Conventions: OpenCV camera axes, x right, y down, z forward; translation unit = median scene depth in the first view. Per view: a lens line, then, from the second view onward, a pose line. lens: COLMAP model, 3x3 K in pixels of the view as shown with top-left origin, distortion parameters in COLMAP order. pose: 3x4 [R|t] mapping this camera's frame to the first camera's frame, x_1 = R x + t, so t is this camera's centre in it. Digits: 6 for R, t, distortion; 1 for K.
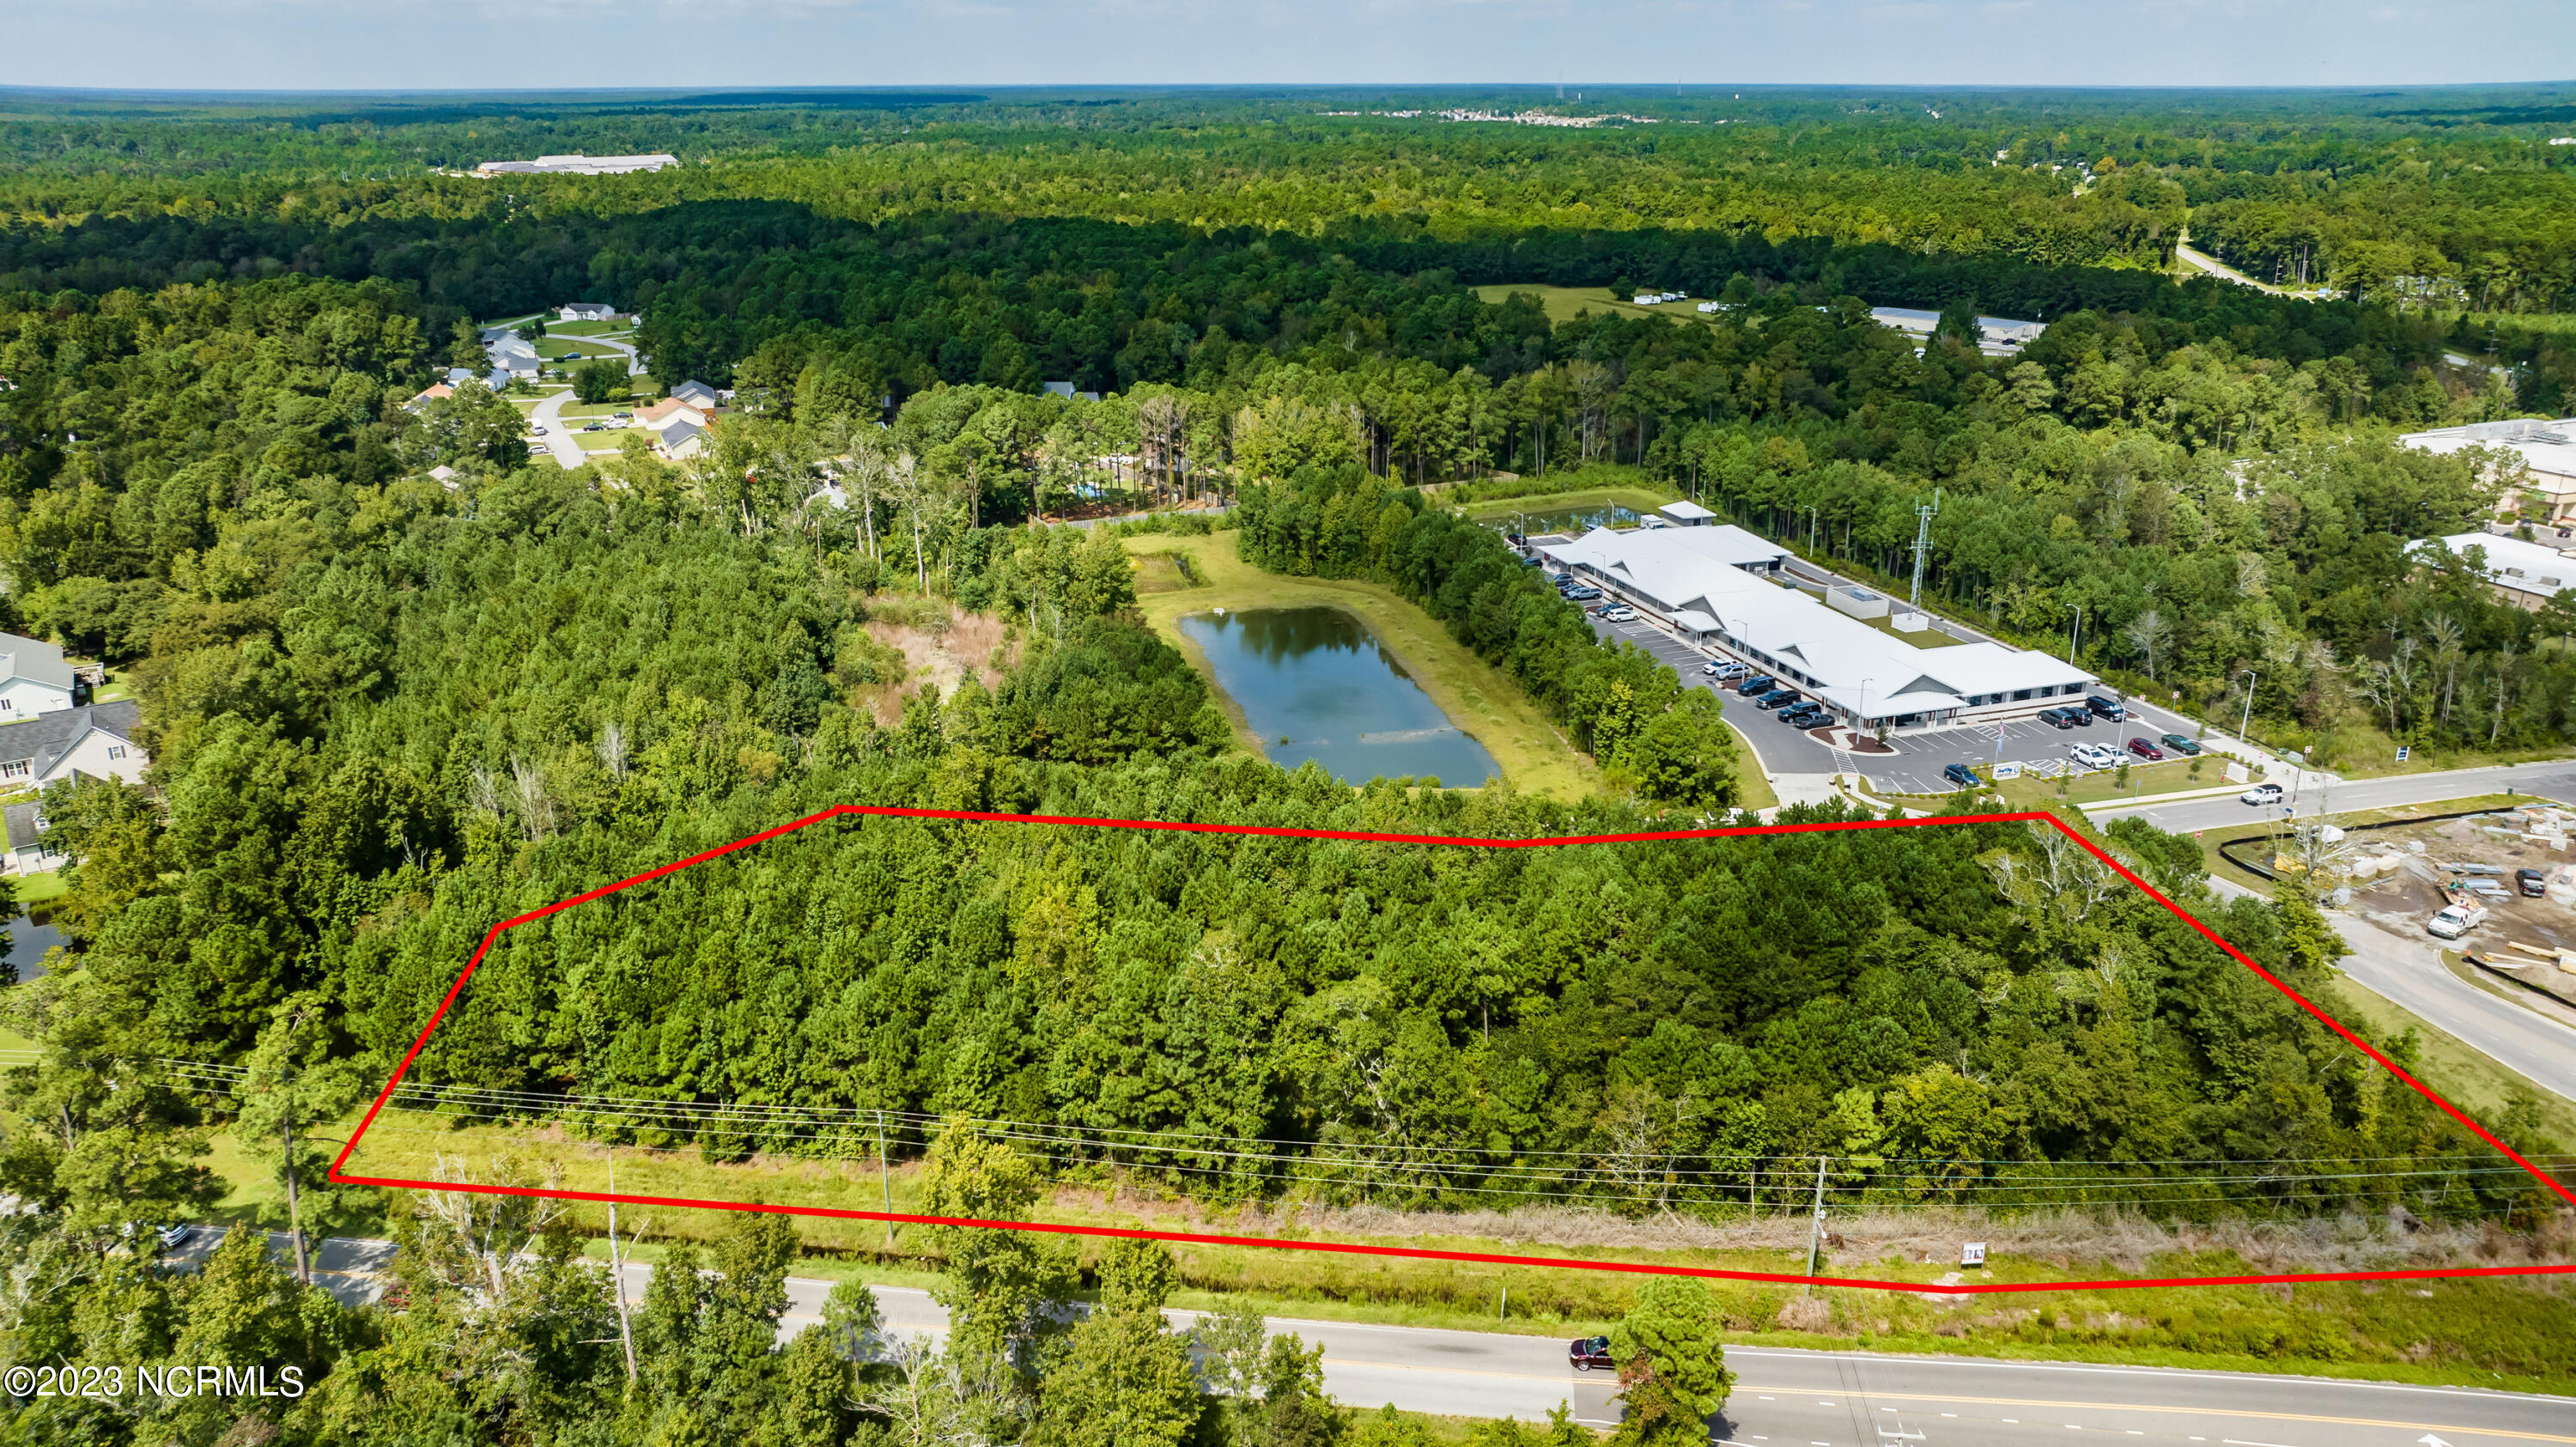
lens RADIAL K [[1829.3, 0, 1286.9], [0, 1829.3, 699.5], [0, 0, 1]] dist [-0.040598, 0.045591]
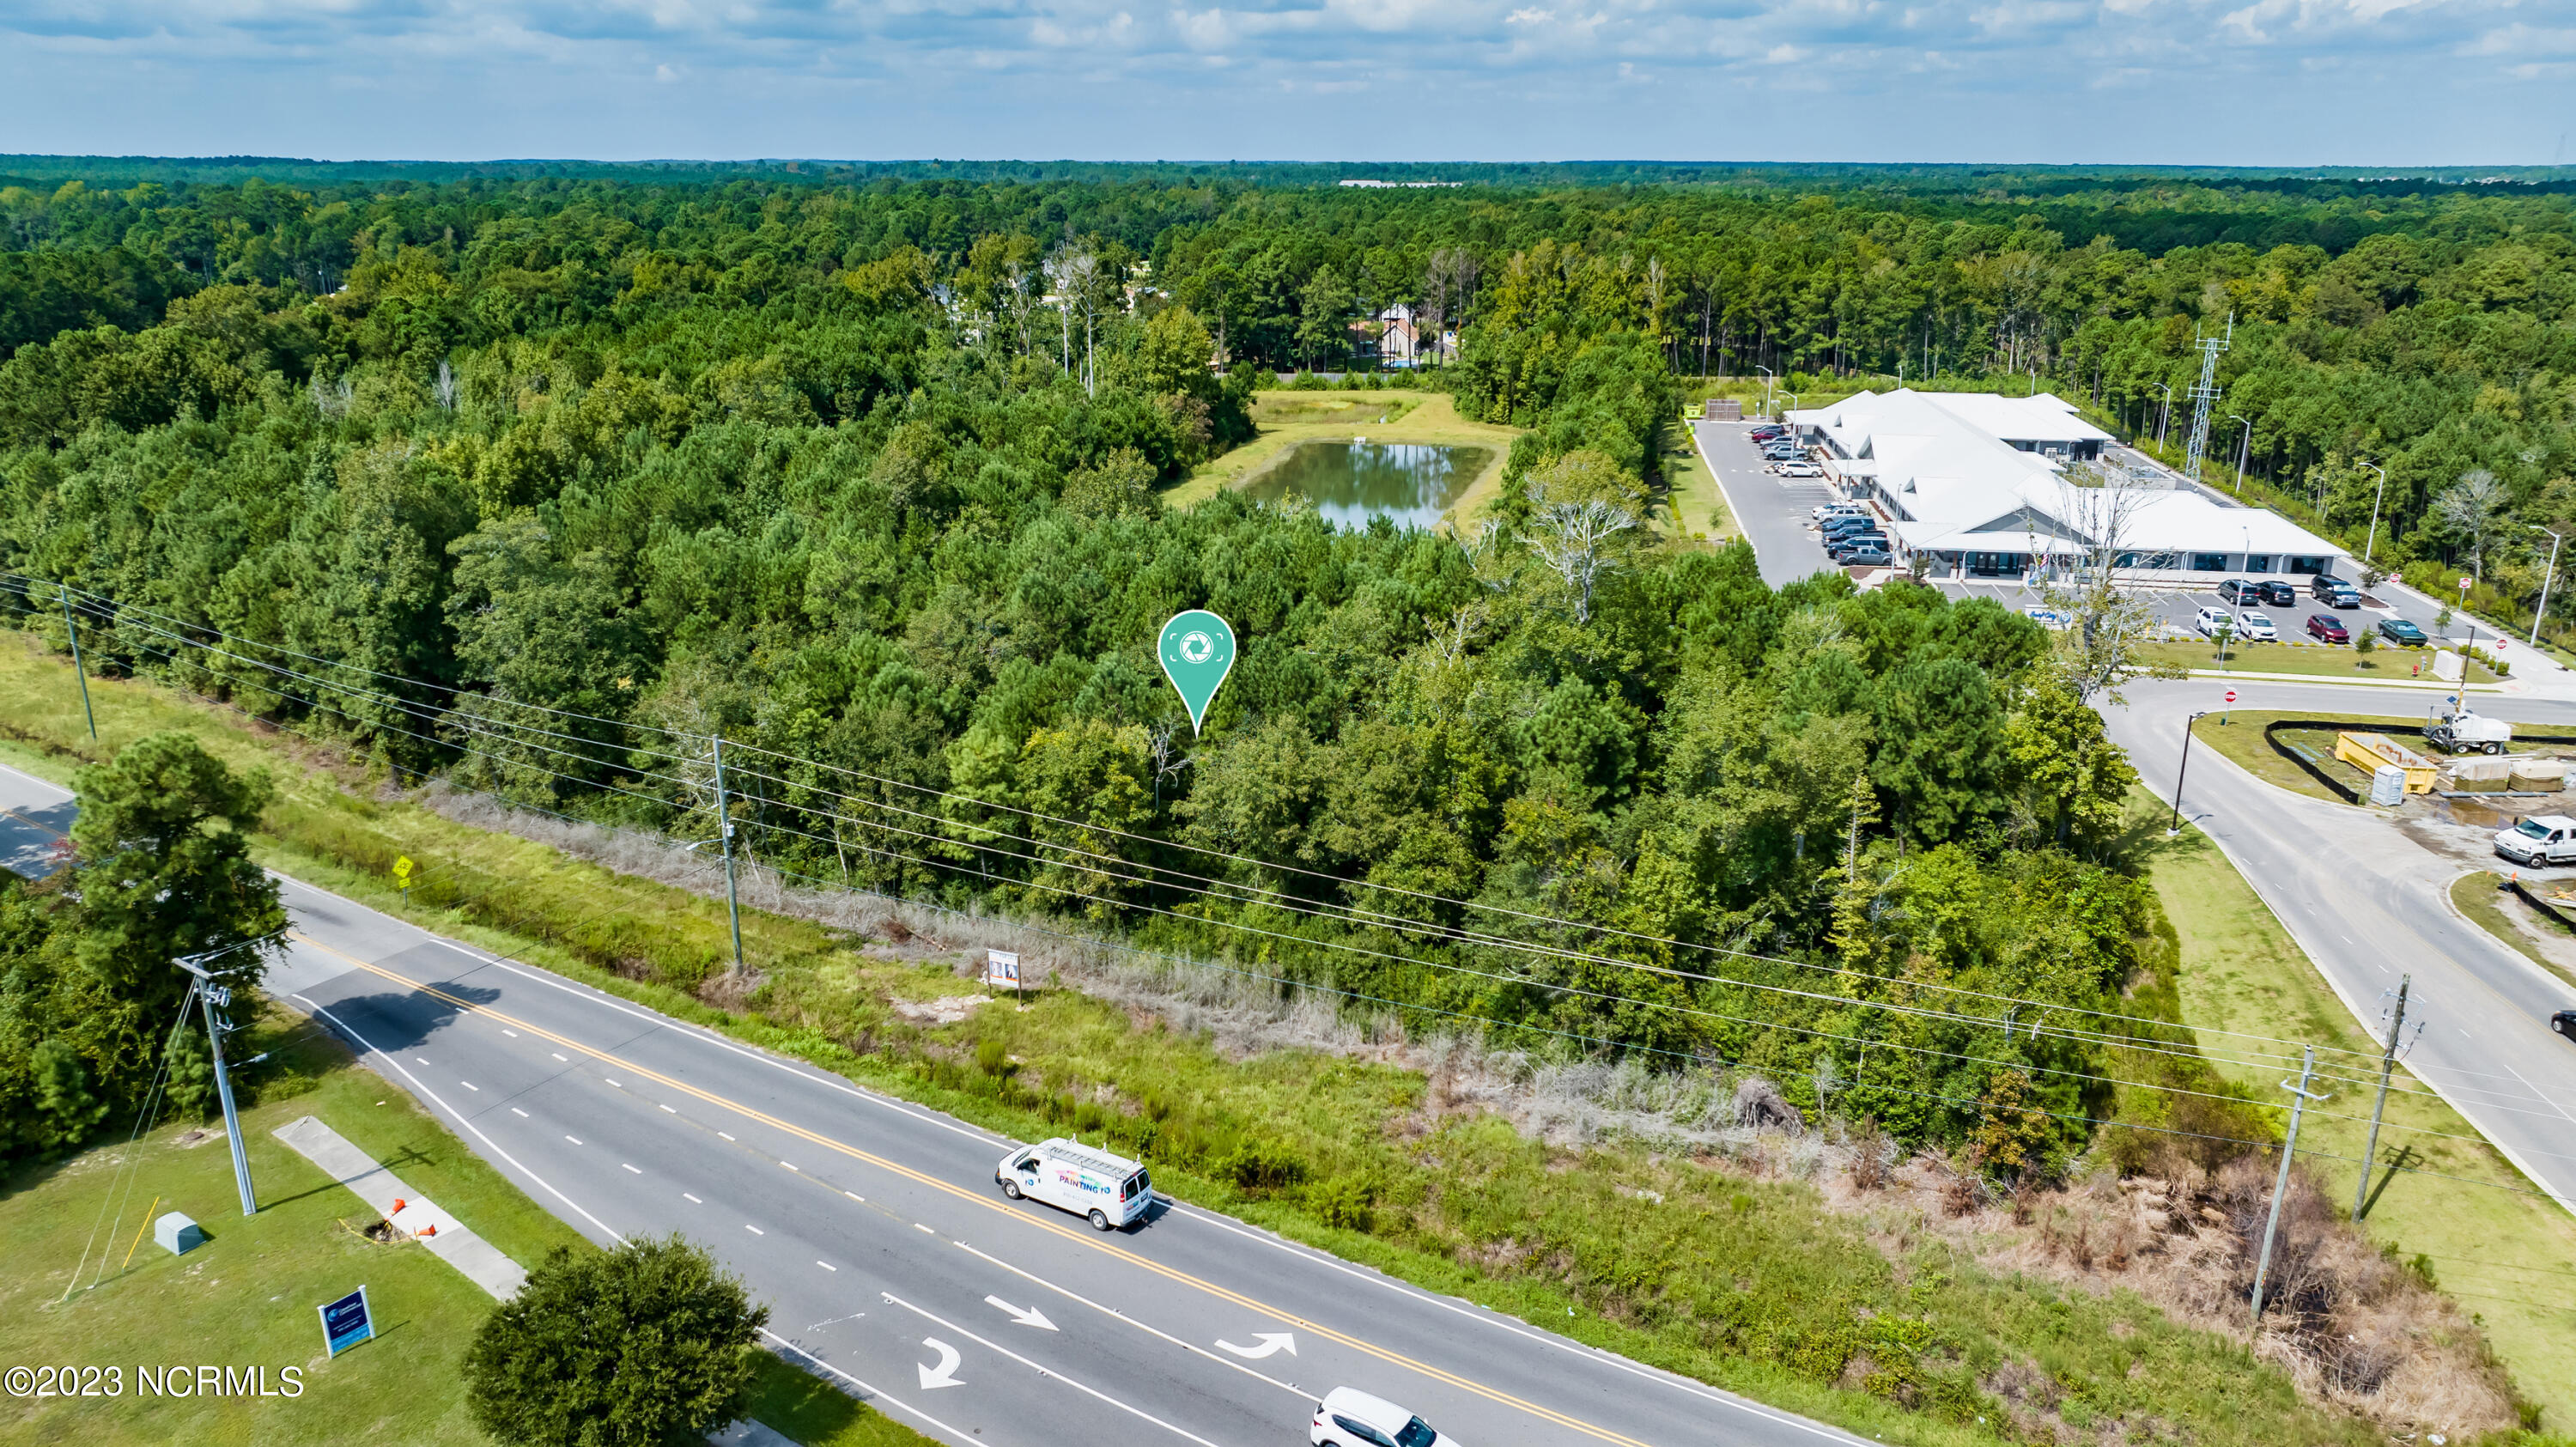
lens RADIAL K [[1814.4, 0, 1288.0], [0, 1814.4, 723.5], [0, 0, 1]] dist [-0.012778, -0.003381]
pose [[0.892803, 0.138364, -0.428671, 0.401101], [-0.150291, 0.988623, 0.006086, 0.107812], [0.424636, 0.058992, 0.903440, 0.244711]]
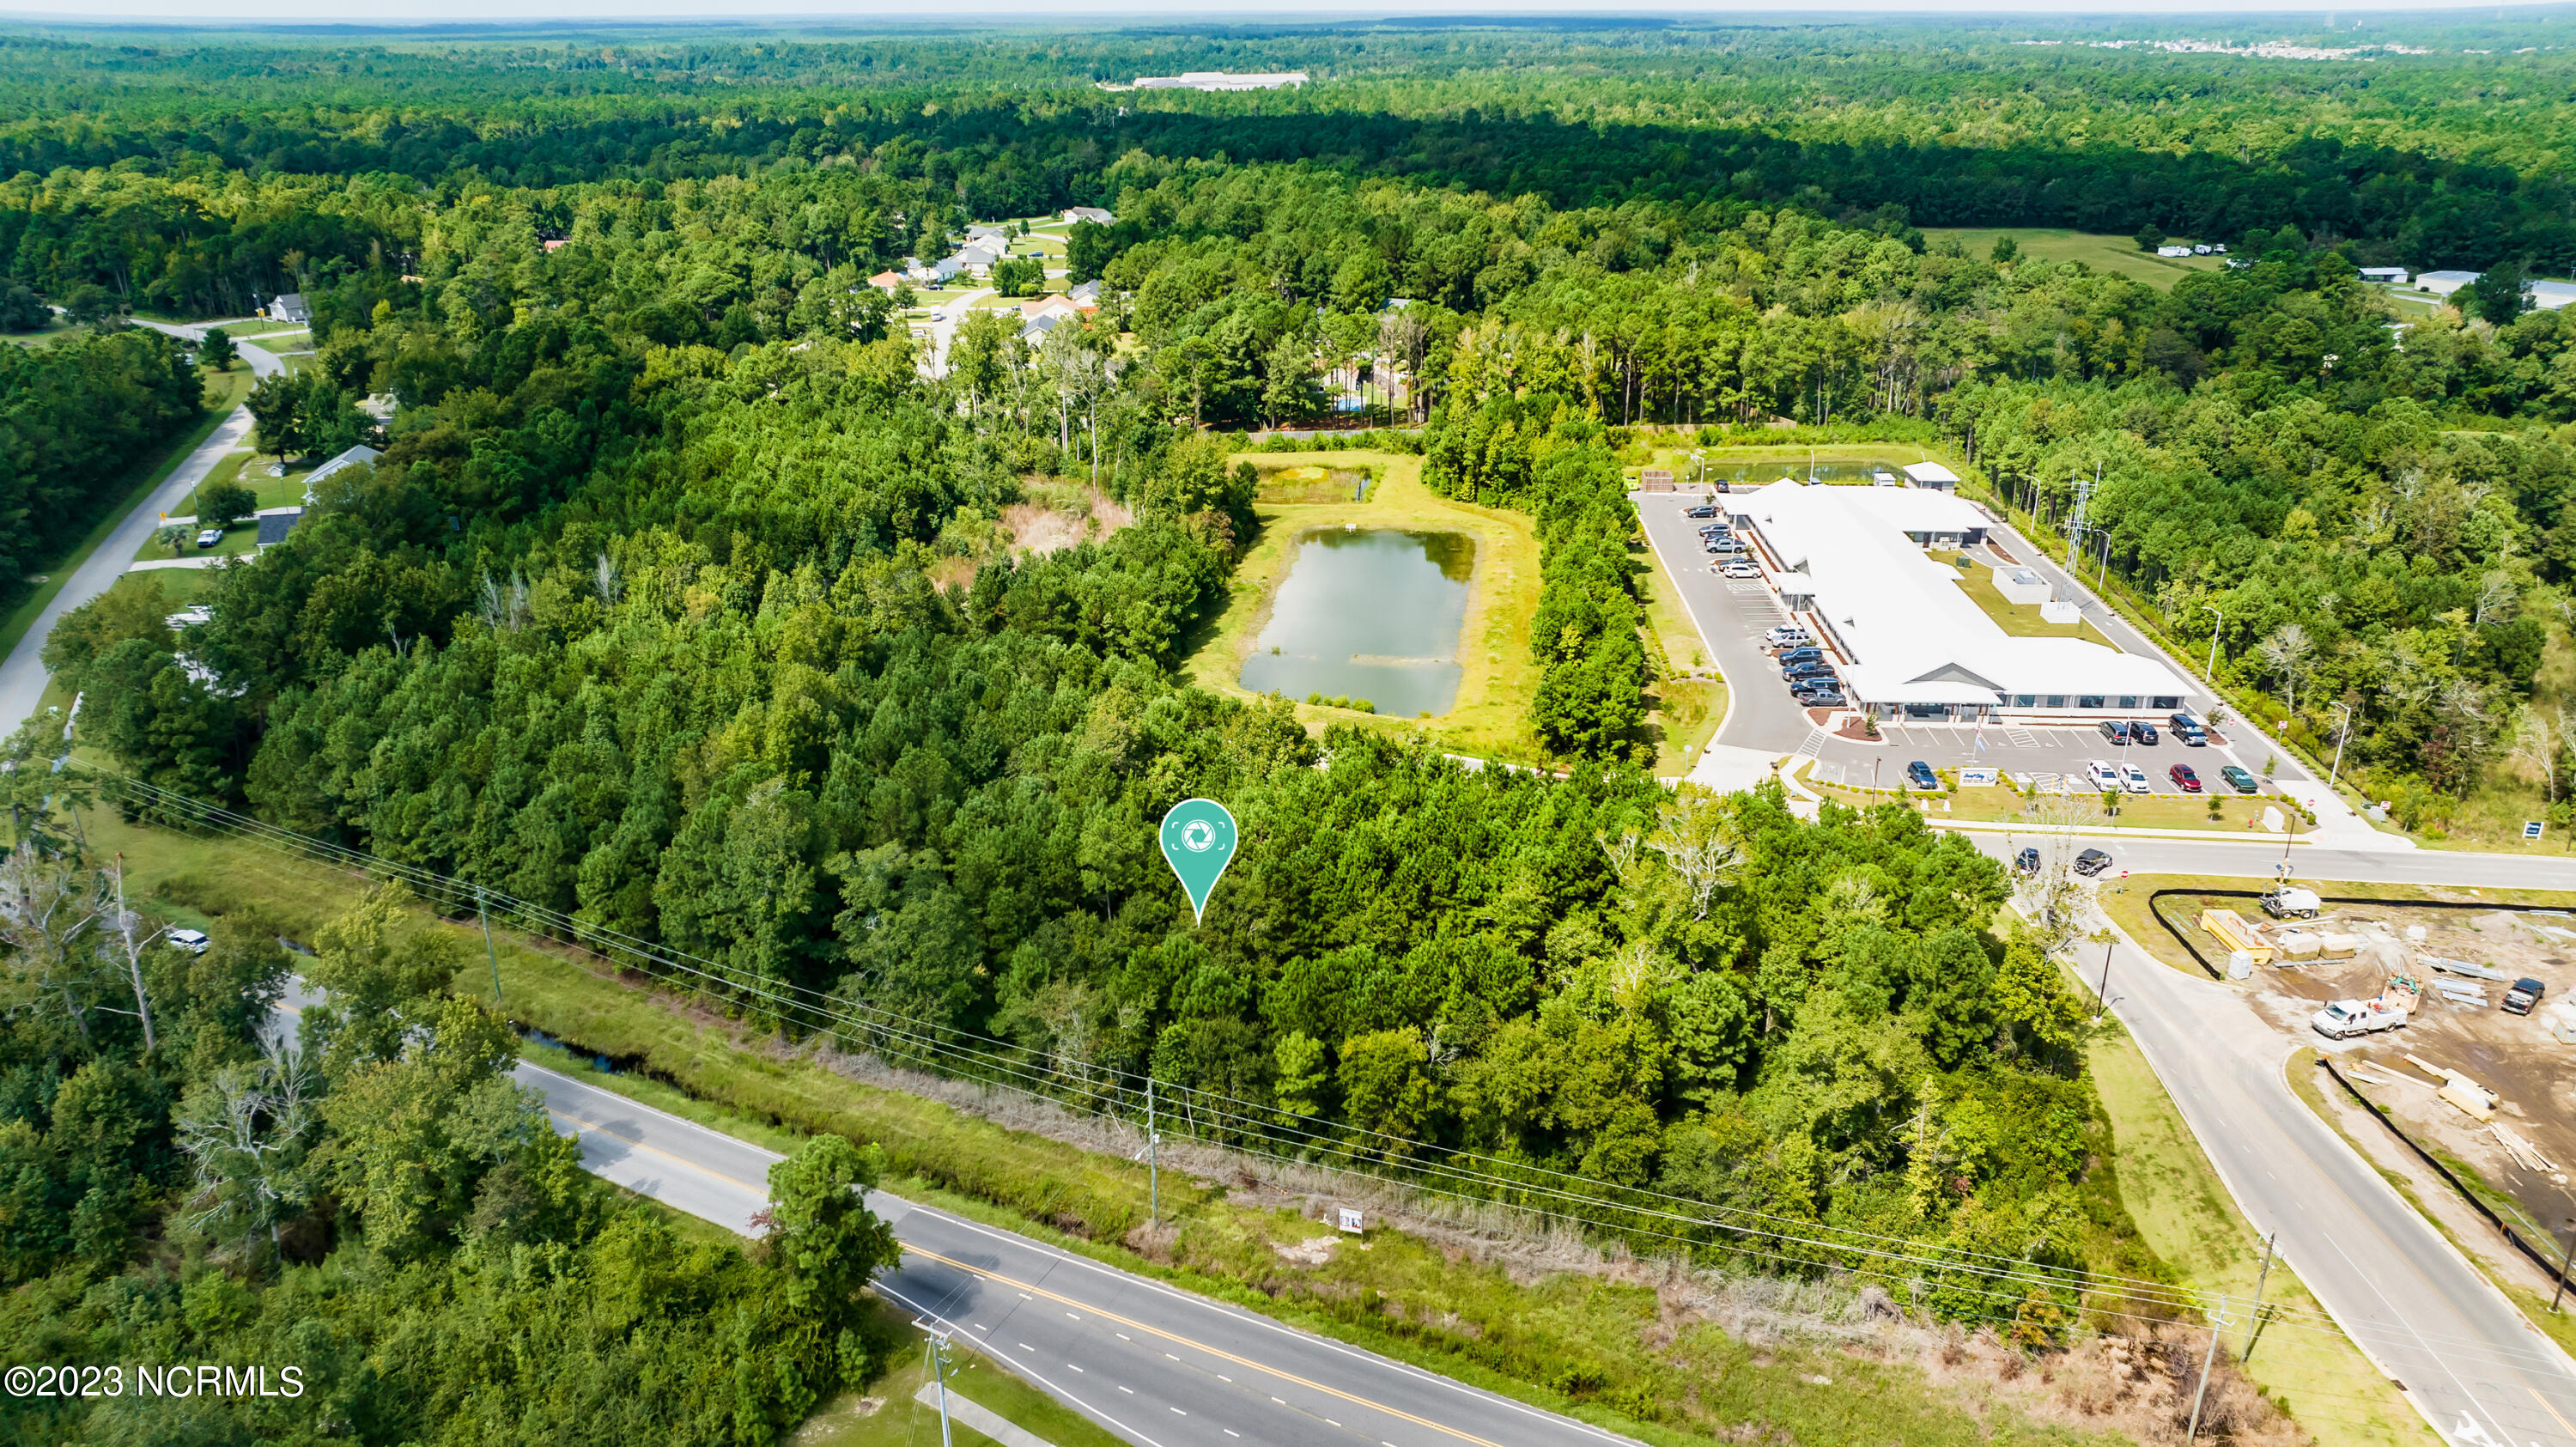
lens RADIAL K [[1816.3, 0, 1288.0], [0, 1816.3, 723.5], [0, 0, 1]] dist [-0.017366, -0.007313]
pose [[0.932494, 0.132429, -0.336031, 0.344039], [-0.115449, 0.990836, 0.070112, -0.008616], [0.342237, -0.026585, 0.939238, 0.057316]]
